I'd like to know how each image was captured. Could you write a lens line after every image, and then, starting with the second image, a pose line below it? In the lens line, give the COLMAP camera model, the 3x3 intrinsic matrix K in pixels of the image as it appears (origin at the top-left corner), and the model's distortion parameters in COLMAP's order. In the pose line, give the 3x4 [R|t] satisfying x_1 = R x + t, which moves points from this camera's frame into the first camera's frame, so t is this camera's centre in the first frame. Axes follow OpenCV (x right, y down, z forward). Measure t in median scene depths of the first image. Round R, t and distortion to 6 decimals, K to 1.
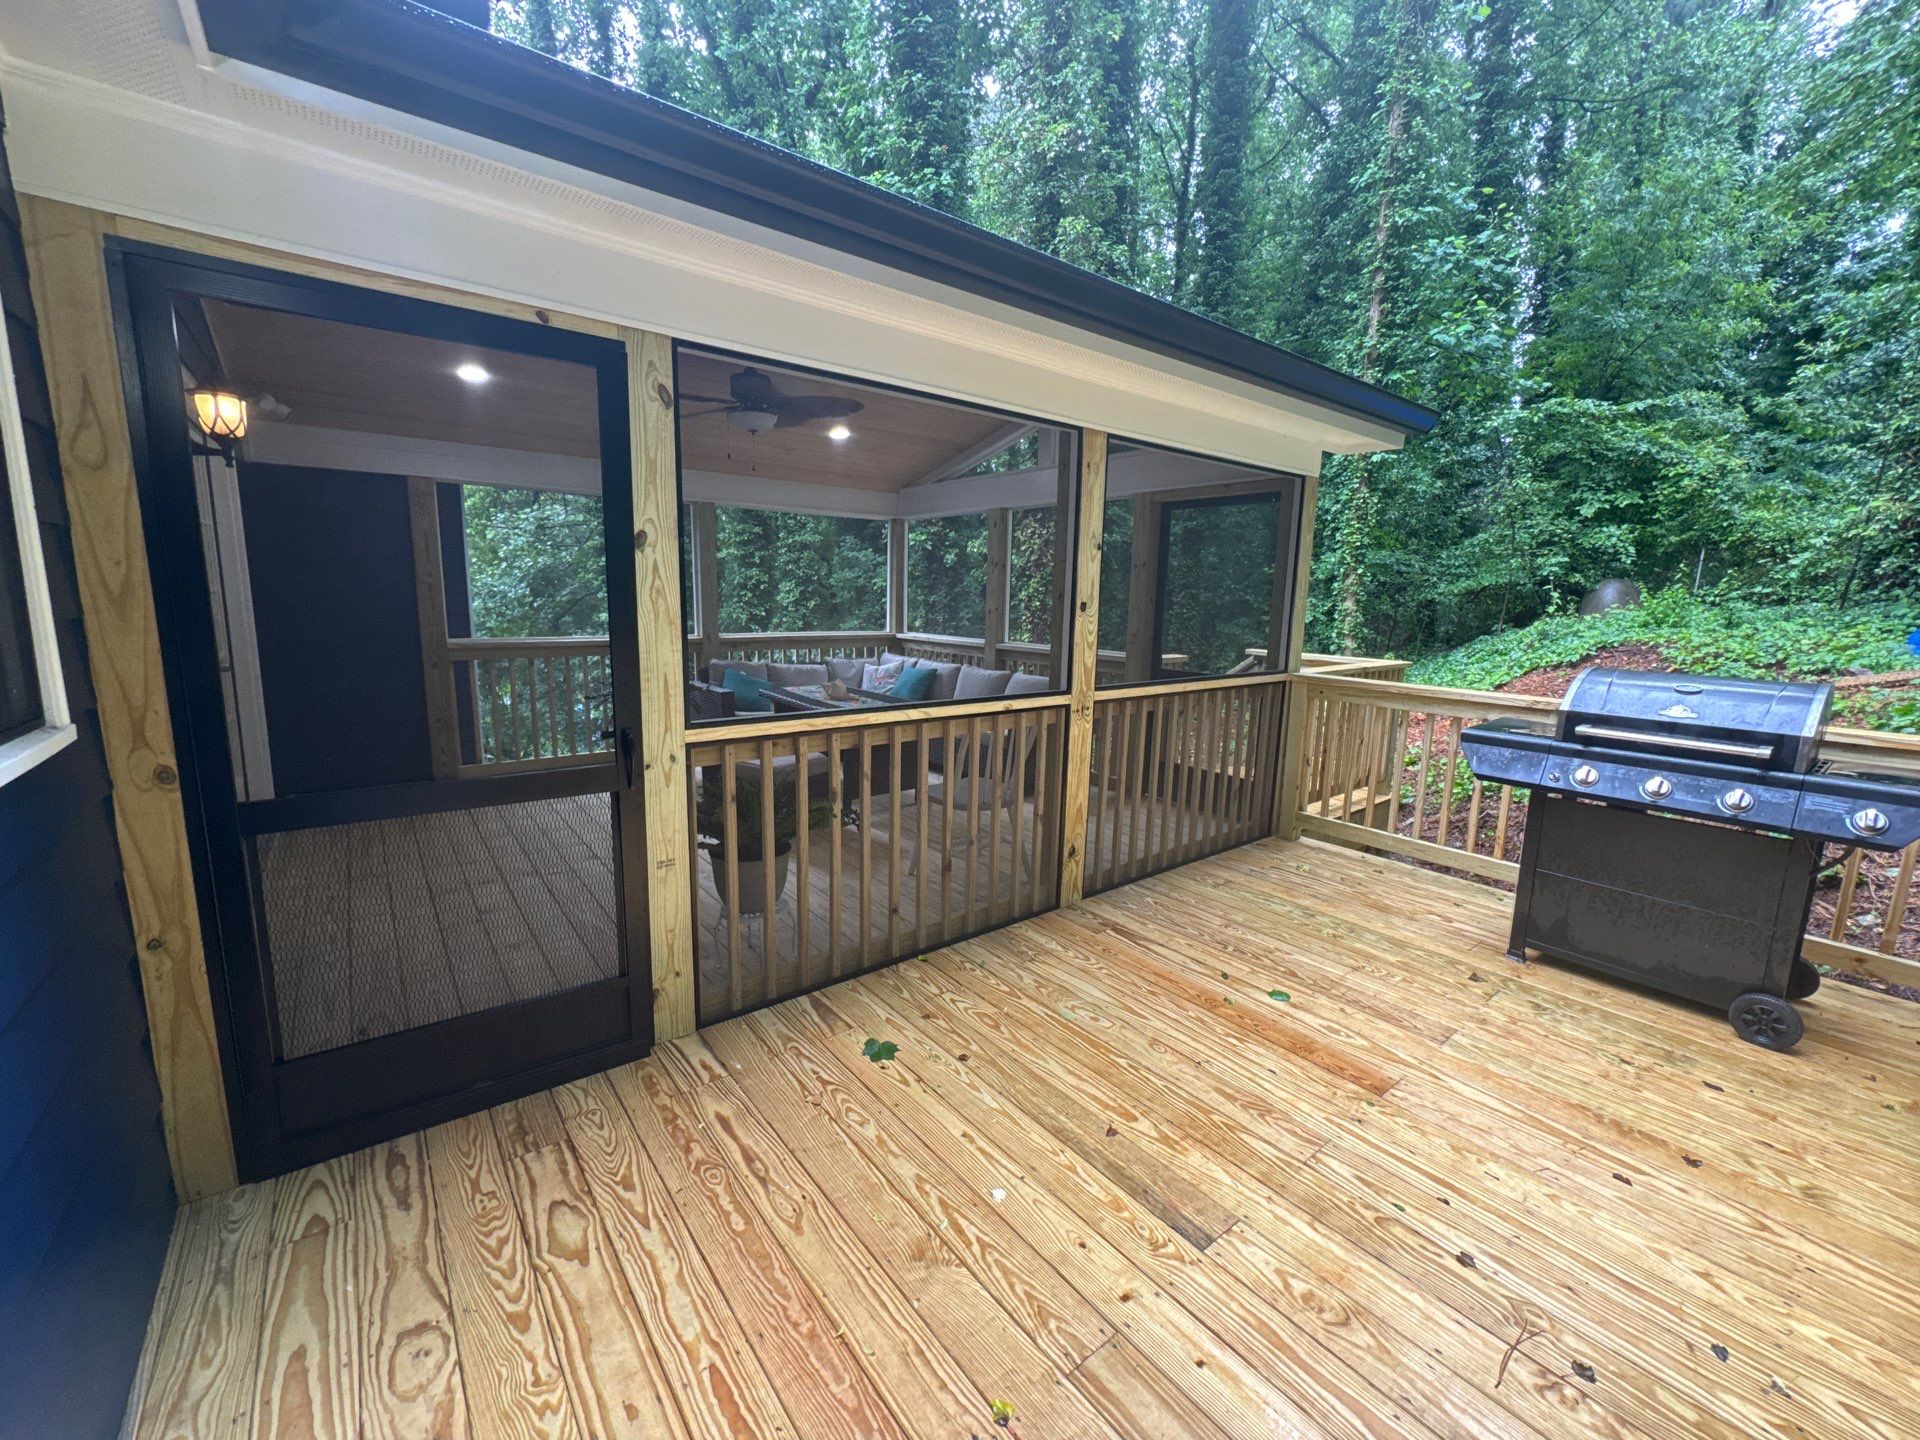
lens RADIAL K [[764.2, 0, 964.1], [0, 764.2, 724.6], [0, 0, 1]] dist [-0.001520, -0.000250]
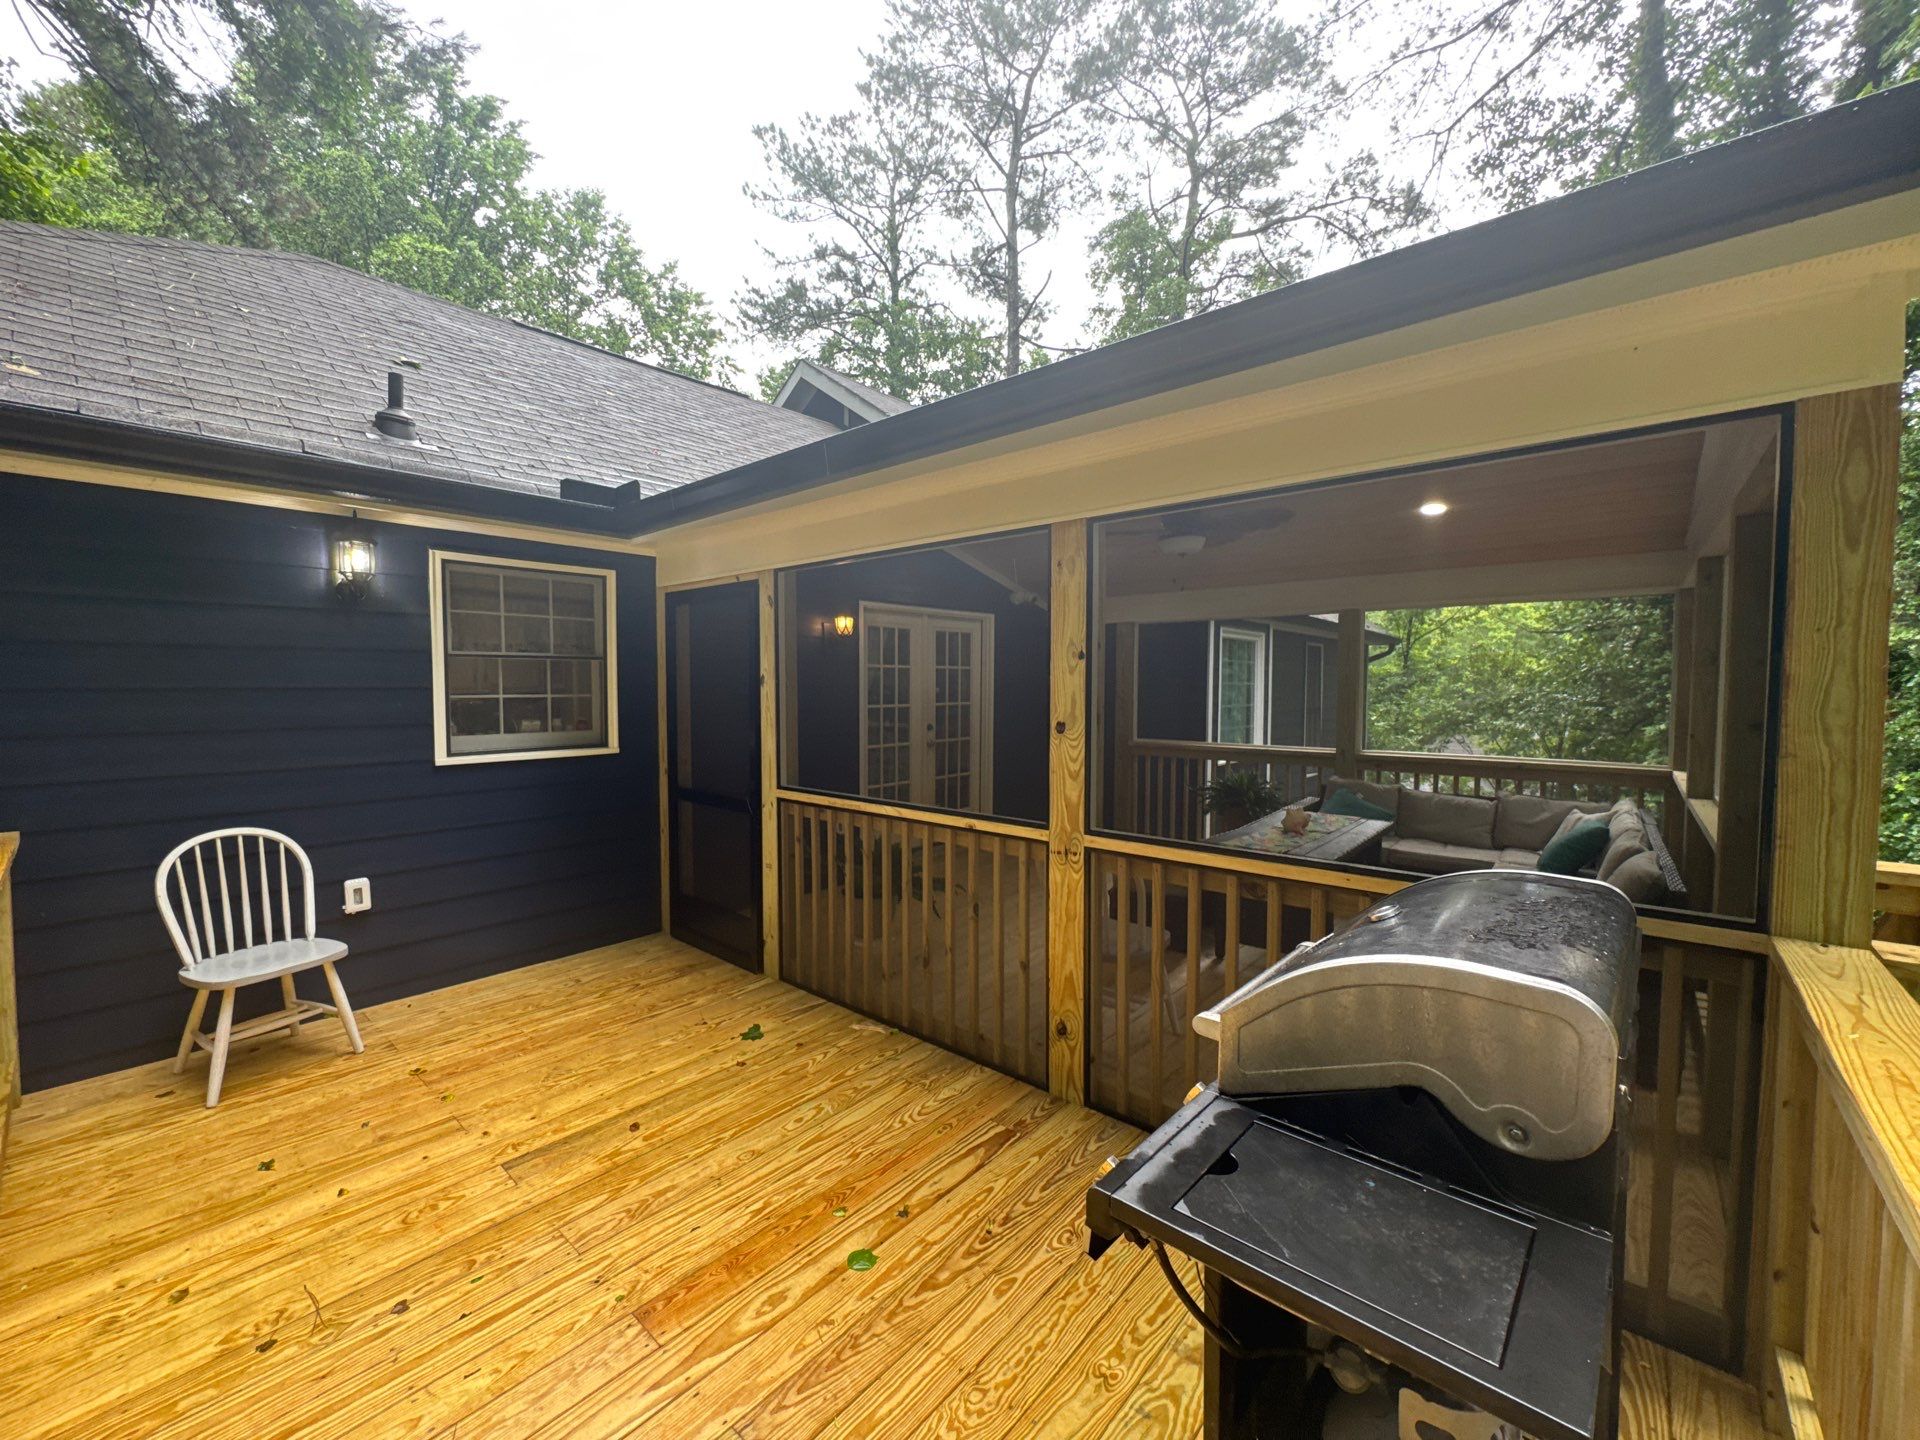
lens RADIAL K [[764.2, 0, 954.3], [0, 764.2, 721.8], [0, 0, 1]] dist [-0.001520, -0.000250]
pose [[0.184623, 0.026399, -0.982455, 1.325081], [-0.165194, 0.986251, -0.004542, -0.191030], [0.968827, 0.163134, 0.186445, 1.013482]]
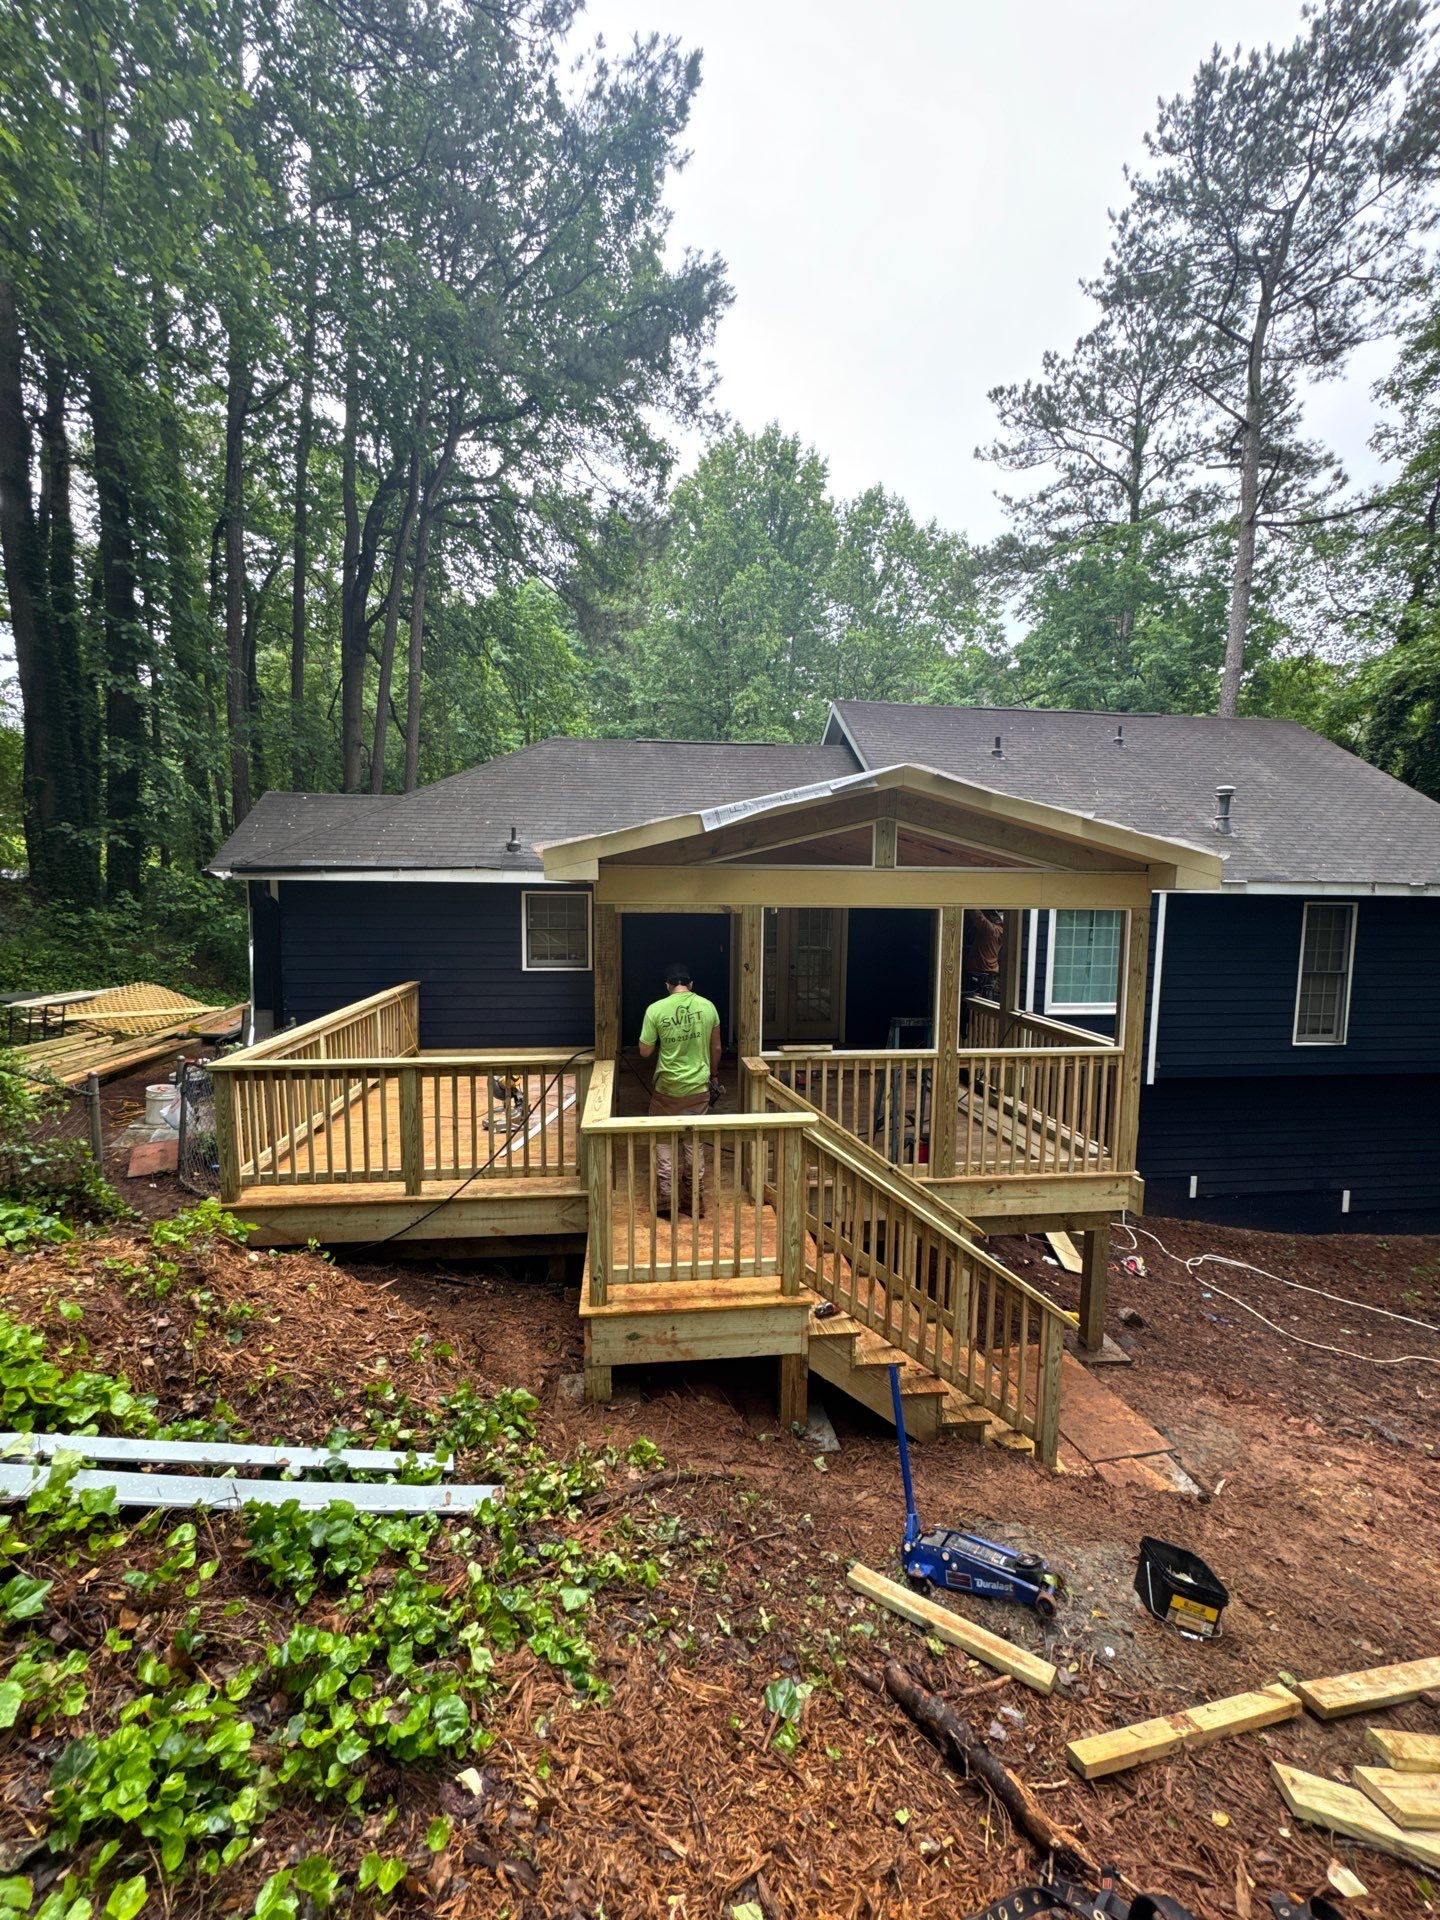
lens RADIAL K [[764.2, 0, 716.4], [0, 764.2, 963.8], [0, 0, 1]] dist [-0.001520, -0.000250]
pose [[-0.527317, 0.056350, -0.847798, 2.618089], [-0.165873, 0.971773, 0.167760, -0.866081], [0.833320, 0.229090, -0.503086, 3.324847]]
